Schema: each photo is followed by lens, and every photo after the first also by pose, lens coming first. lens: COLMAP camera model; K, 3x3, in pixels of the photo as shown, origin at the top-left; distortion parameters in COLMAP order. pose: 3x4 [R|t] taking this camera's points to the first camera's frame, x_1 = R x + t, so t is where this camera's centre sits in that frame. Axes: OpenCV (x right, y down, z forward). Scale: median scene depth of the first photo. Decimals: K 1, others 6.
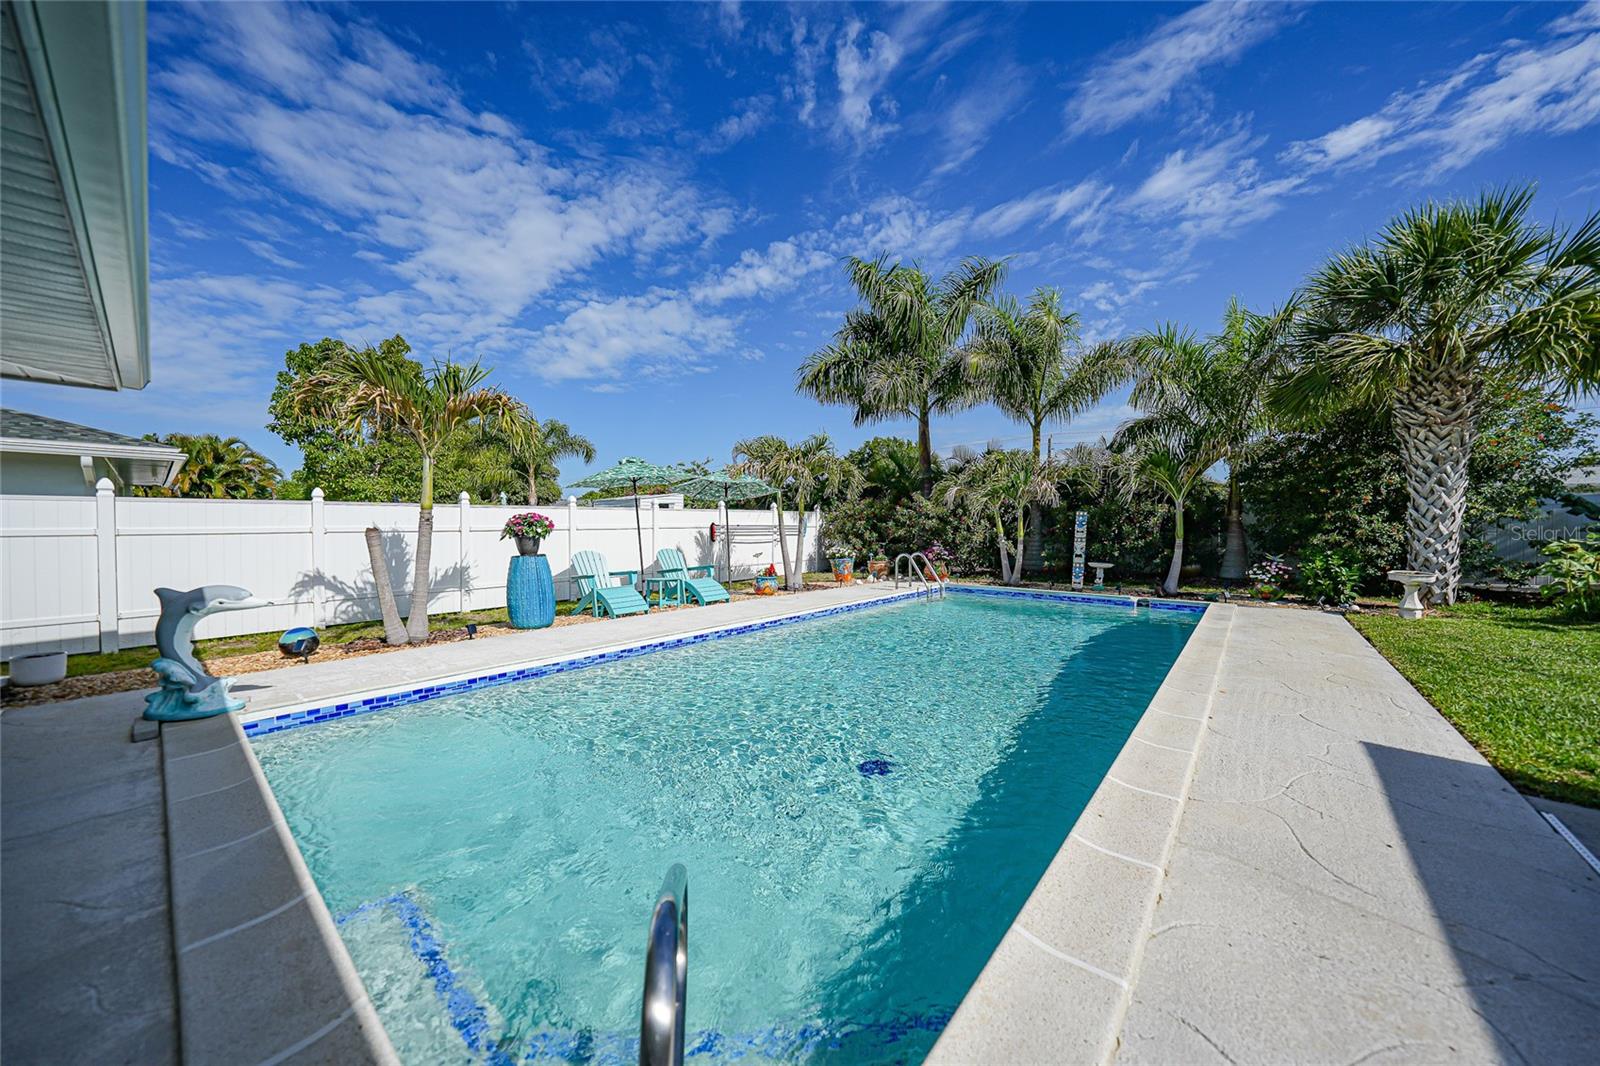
lens RADIAL K [[563.8, 0, 788.8], [0, 563.8, 528.8], [0, 0, 1]] dist [-0.026262, 0.007840]
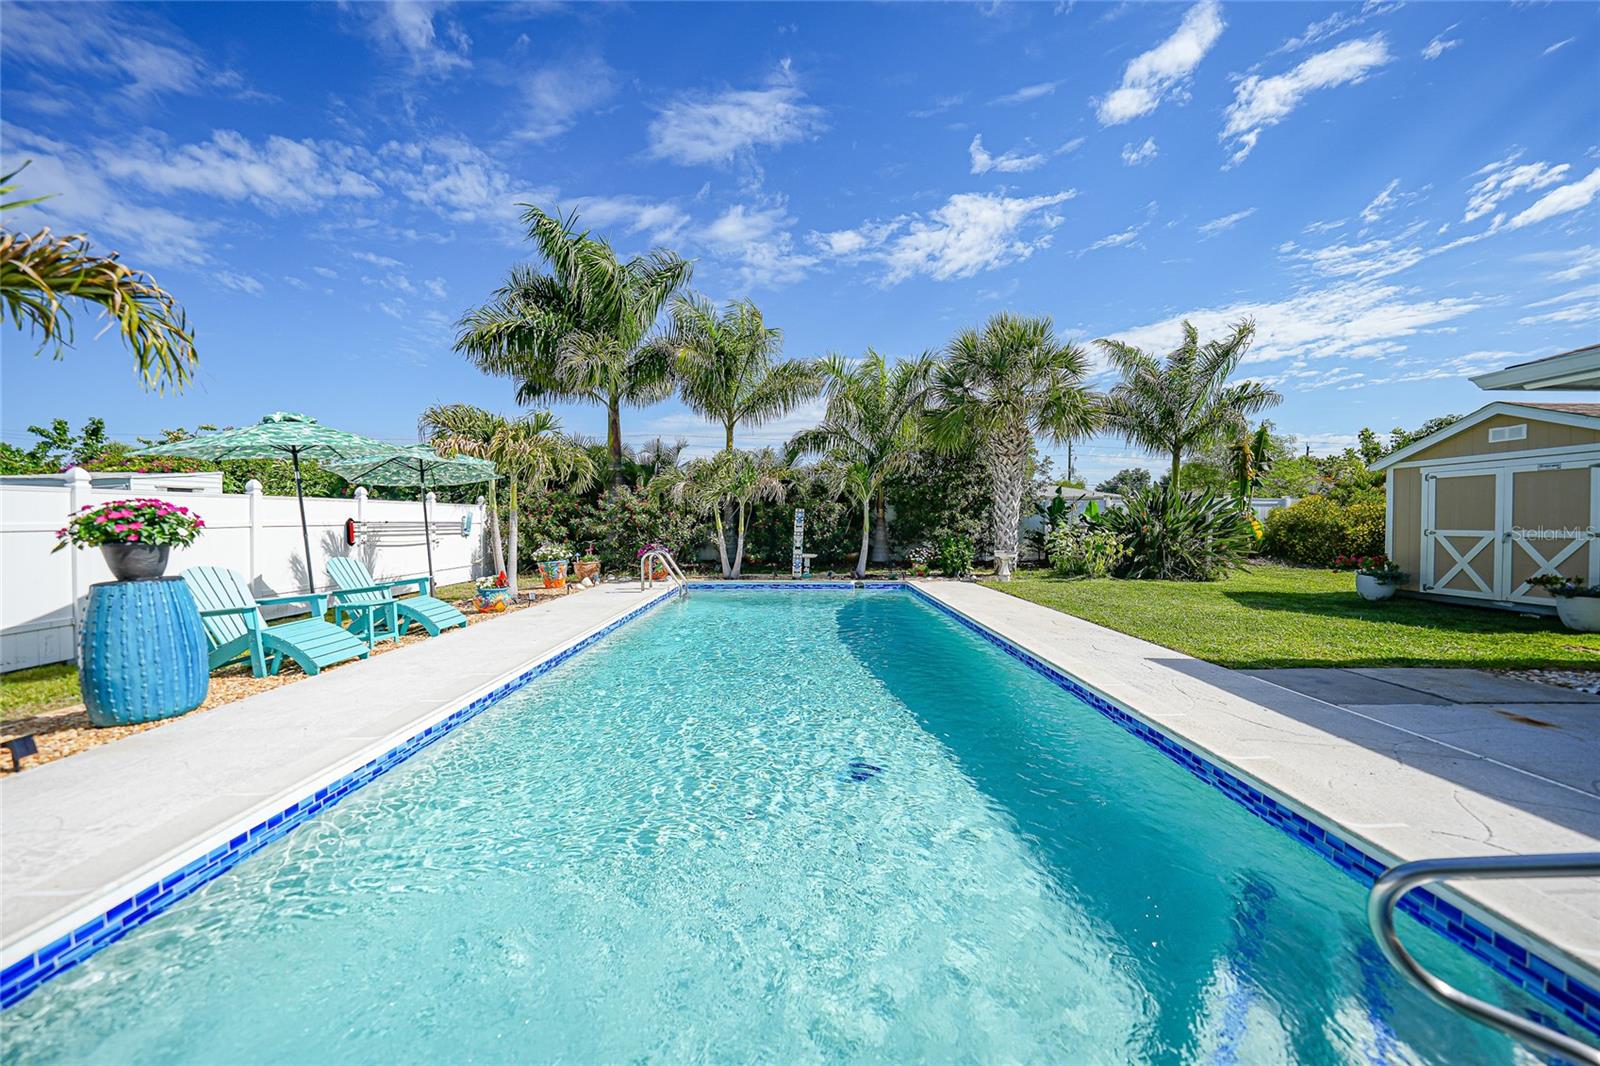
lens RADIAL K [[568.3, 0, 800.0], [0, 568.3, 533.0], [0, 0, 1]] dist [-0.027215, 0.007623]
pose [[0.752953, -0.014225, 0.657921, -0.172716], [0.005128, 0.999863, 0.015750, -0.000270], [-0.658055, -0.008485, 0.752922, 0.106419]]
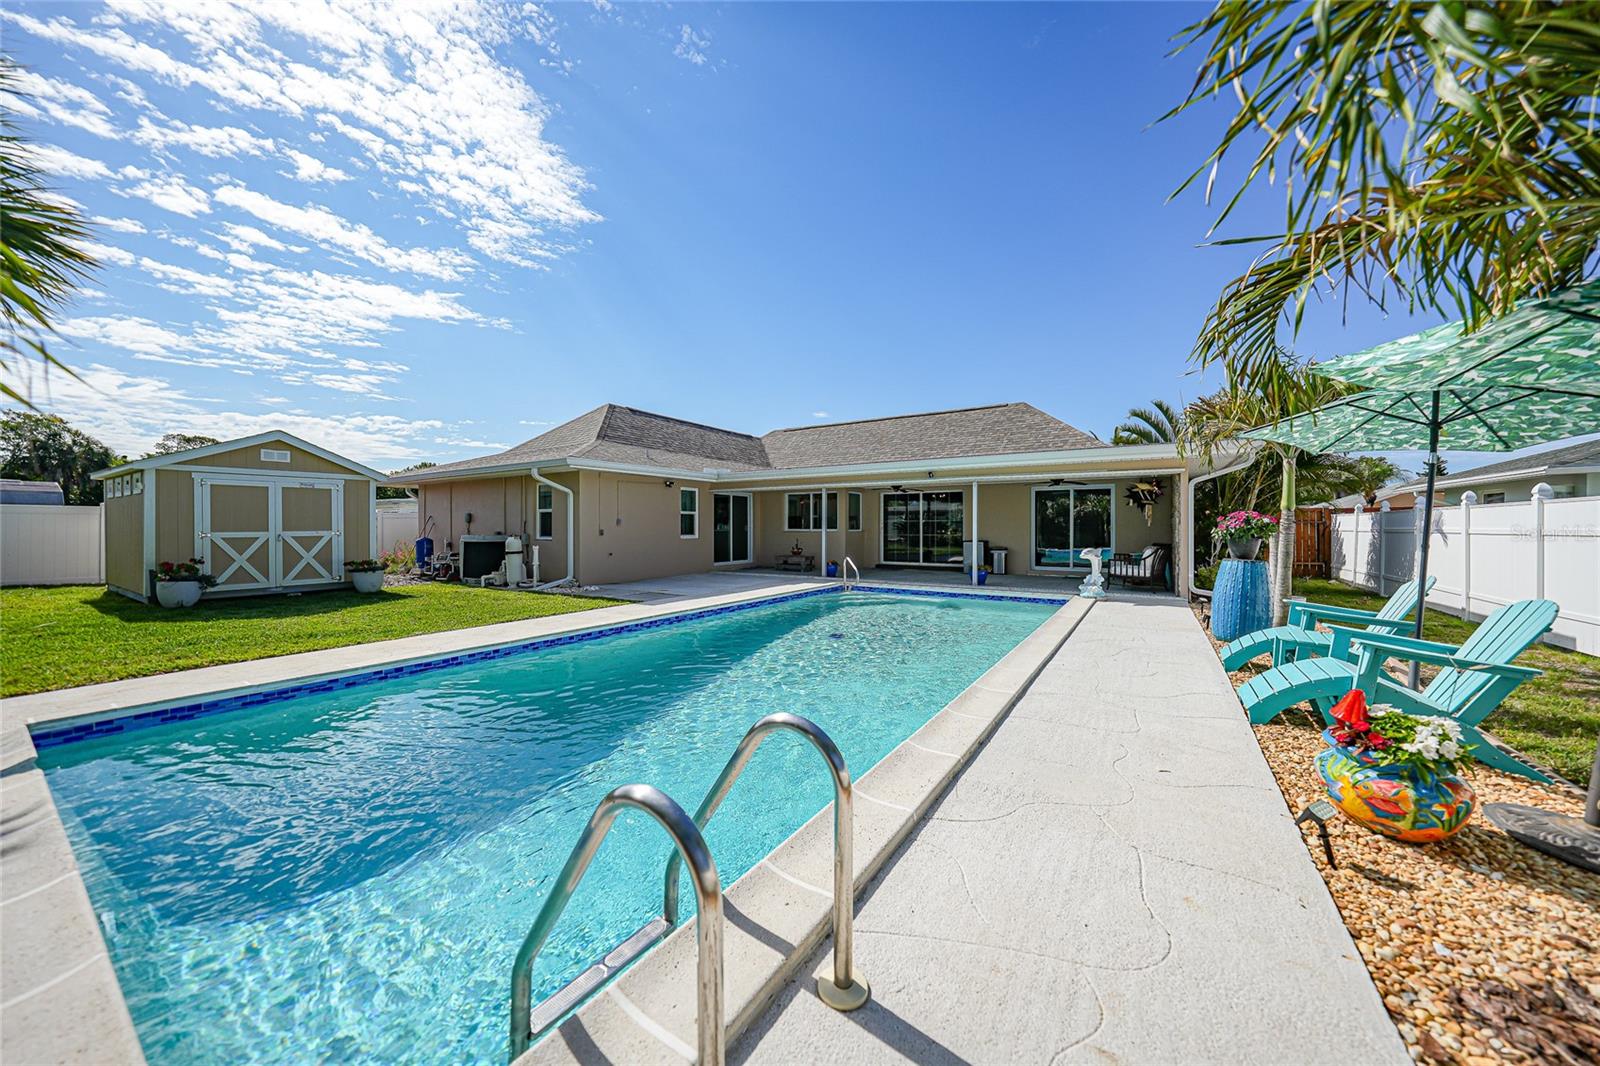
lens RADIAL K [[549.4, 0, 800.9], [0, 549.4, 497.8], [0, 0, 1]] dist [-0.025308, 0.007173]
pose [[-0.989769, -0.007816, -0.142468, 0.167444], [-0.002627, 0.999328, -0.036571, -0.010515], [0.142658, -0.035823, -0.989124, 0.874227]]
